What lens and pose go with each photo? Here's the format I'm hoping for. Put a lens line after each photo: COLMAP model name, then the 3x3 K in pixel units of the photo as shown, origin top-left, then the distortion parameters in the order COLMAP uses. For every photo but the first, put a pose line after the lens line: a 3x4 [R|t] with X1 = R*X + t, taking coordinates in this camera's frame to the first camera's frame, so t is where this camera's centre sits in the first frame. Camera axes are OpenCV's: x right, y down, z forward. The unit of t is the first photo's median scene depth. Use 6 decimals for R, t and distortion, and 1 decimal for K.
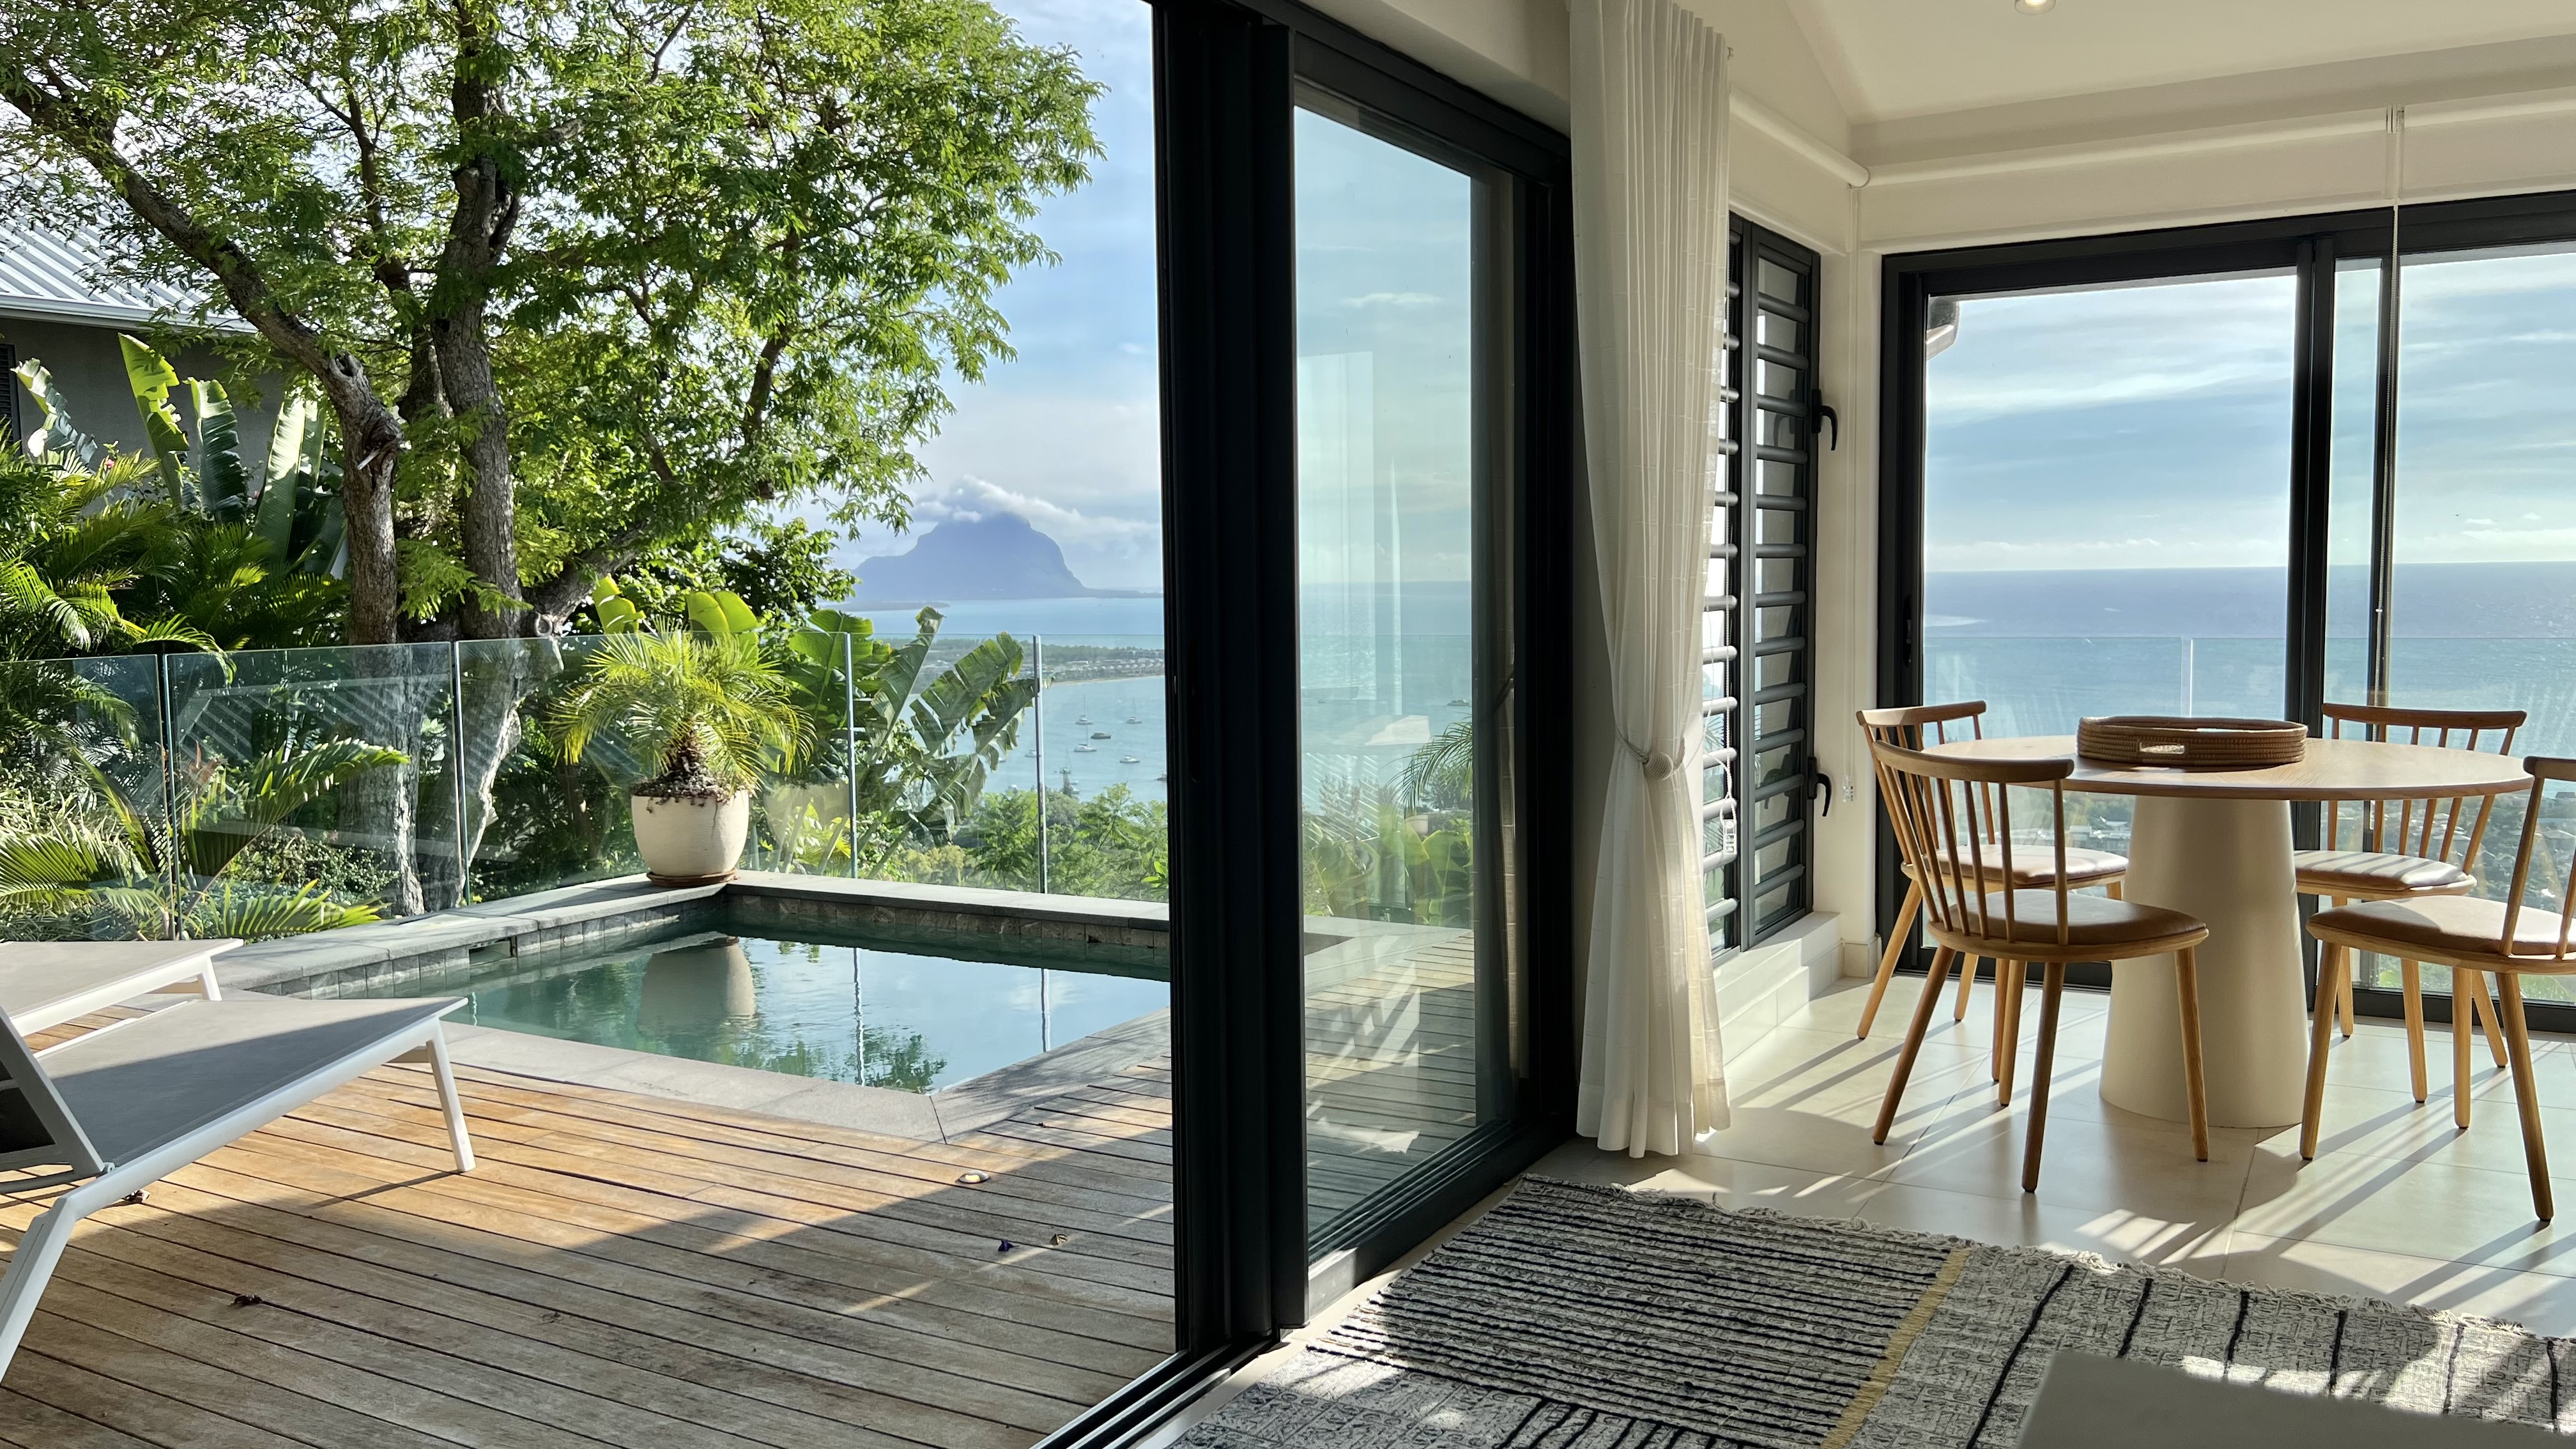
lens RADIAL K [[1946.5, 0, 1280.7], [0, 1946.5, 717.8], [0, 0, 1]] dist [0.062778, -0.077080]
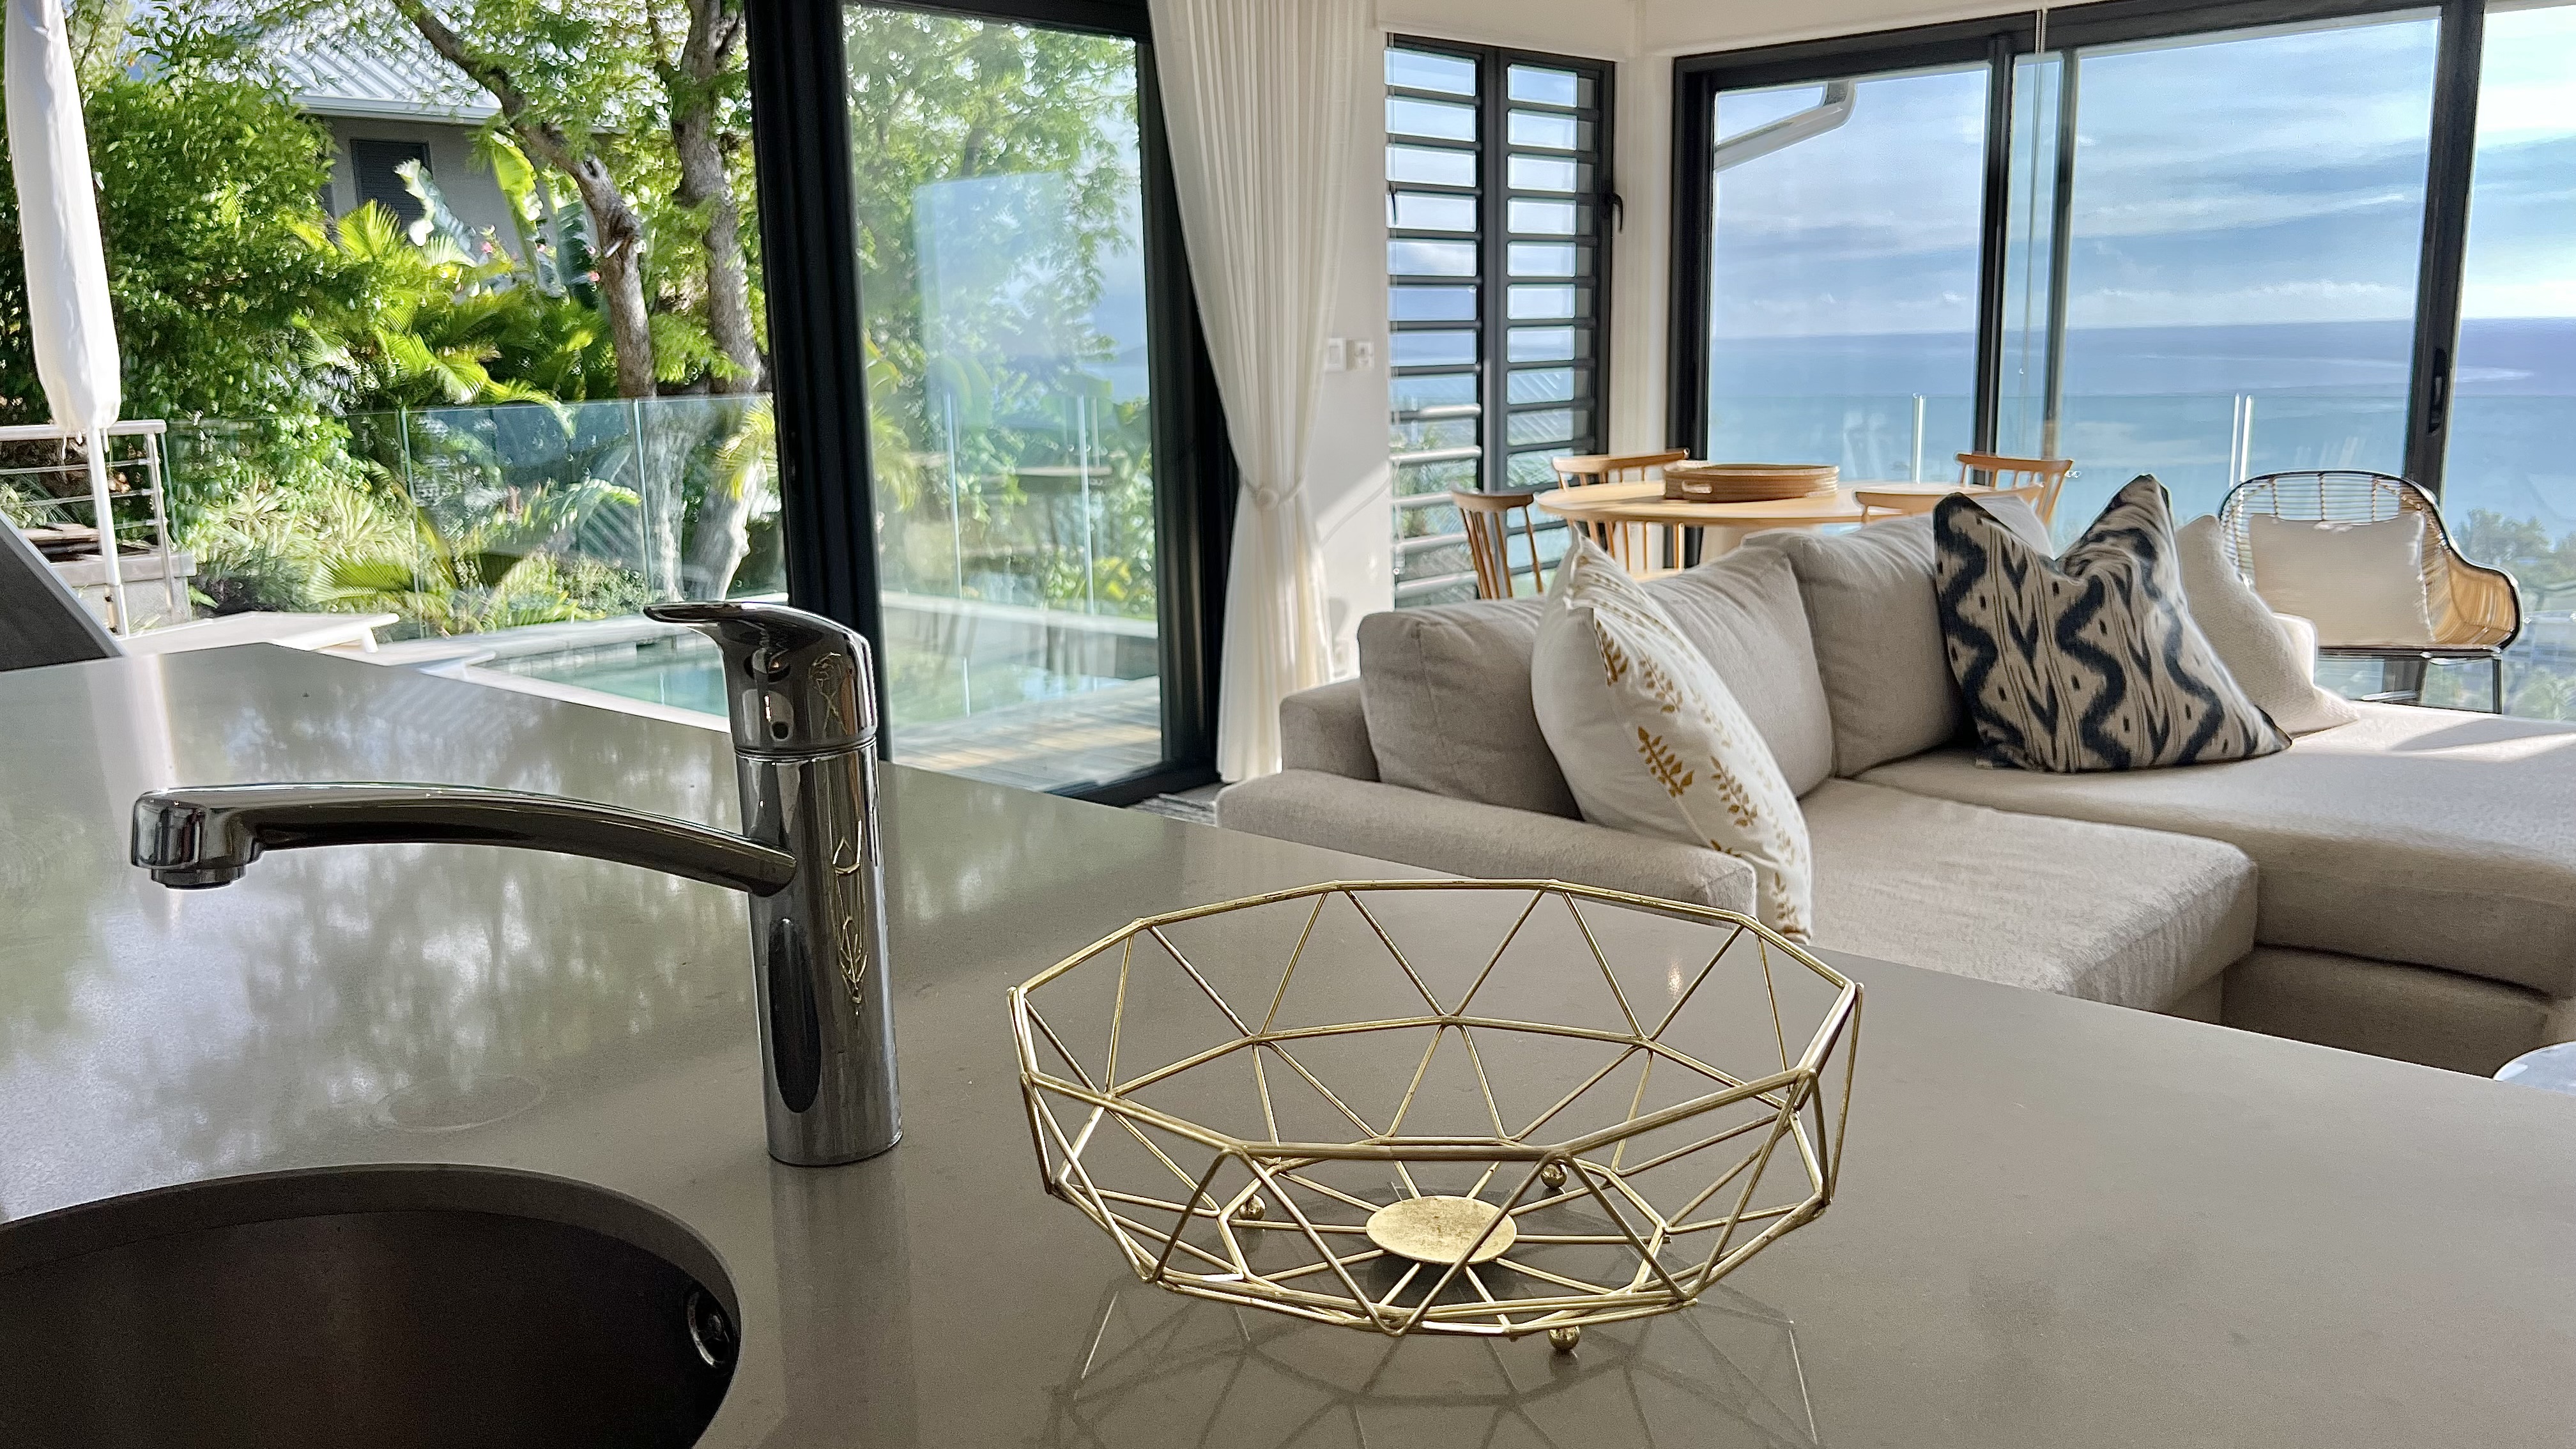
lens RADIAL K [[1952.7, 0, 1285.3], [0, 1952.7, 731.9], [0, 0, 1]] dist [0.074966, -0.117468]
pose [[0.977621, 0.034242, -0.207570, 0.425401], [-0.007502, 0.991712, 0.128263, 0.010510], [0.210242, -0.123835, 0.969775, -0.263136]]
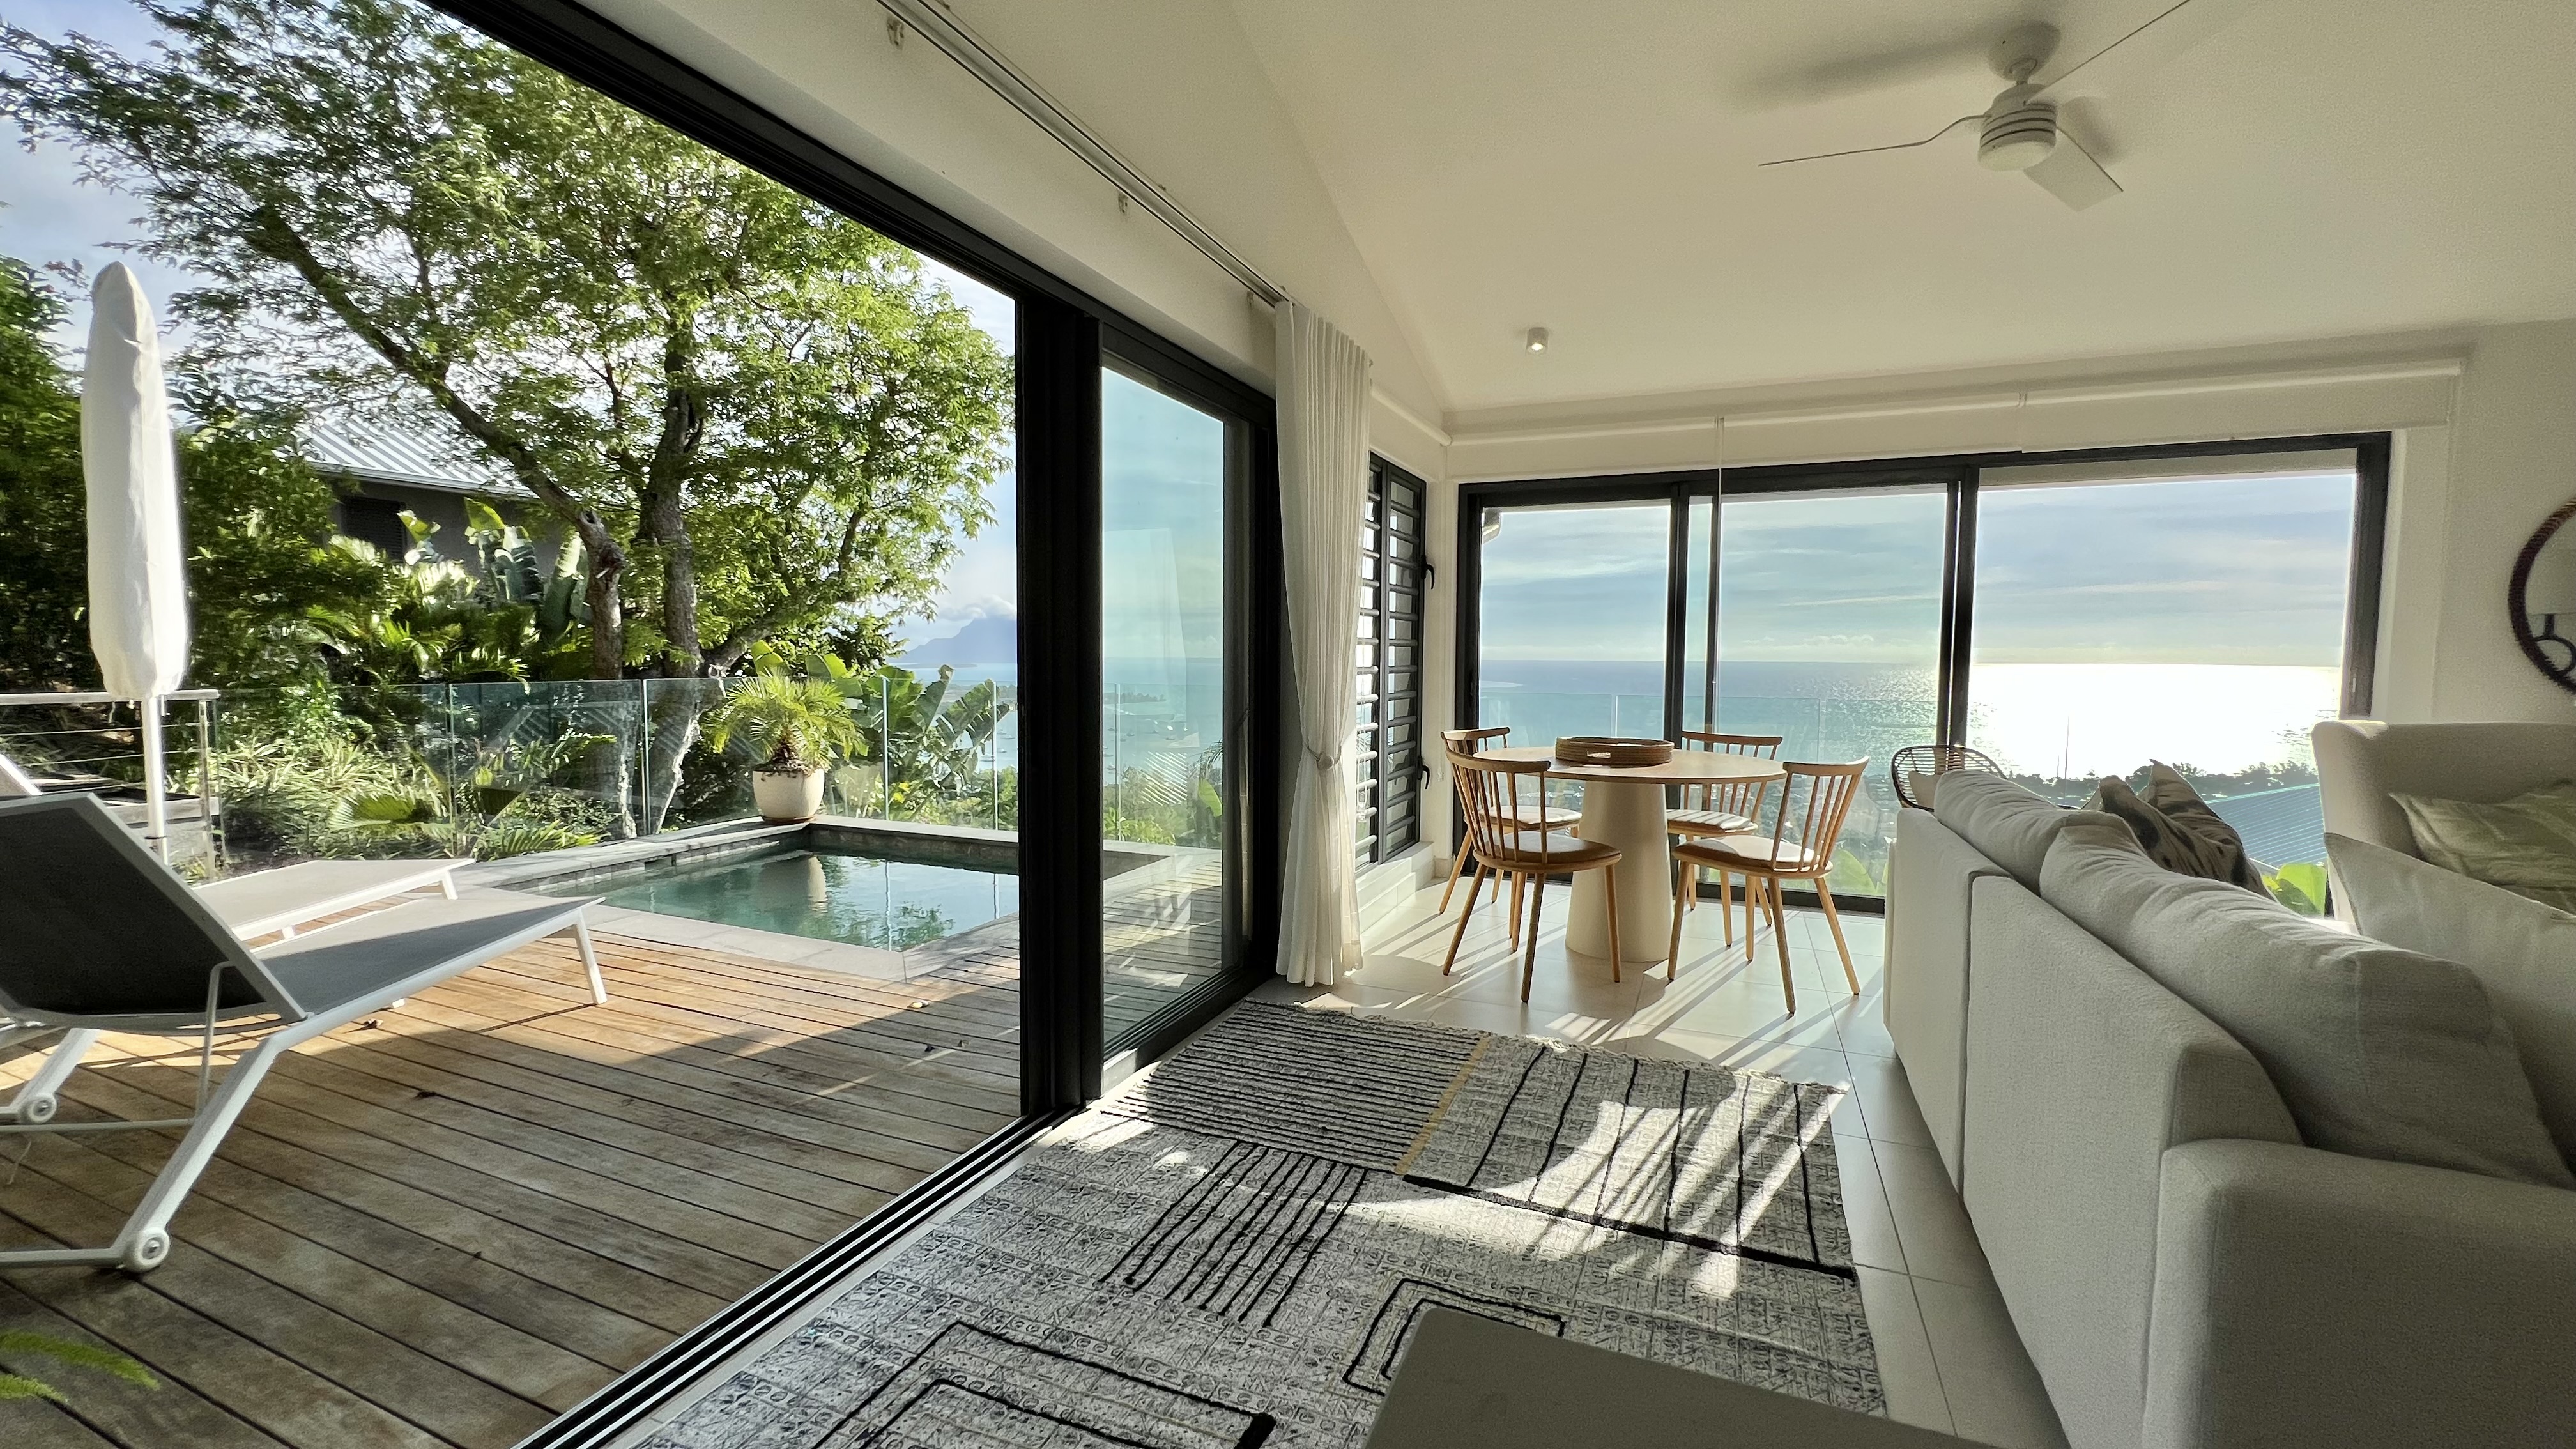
lens RADIAL K [[1039.9, 0, 1285.9], [0, 1039.9, 714.2], [0, 0, 1]] dist [-0.000178, 0.000001]
pose [[0.992724, 0.015079, 0.119467, 0.040384], [-0.013217, 0.999779, -0.016360, -0.002158], [-0.119687, 0.014662, 0.992703, 0.069011]]
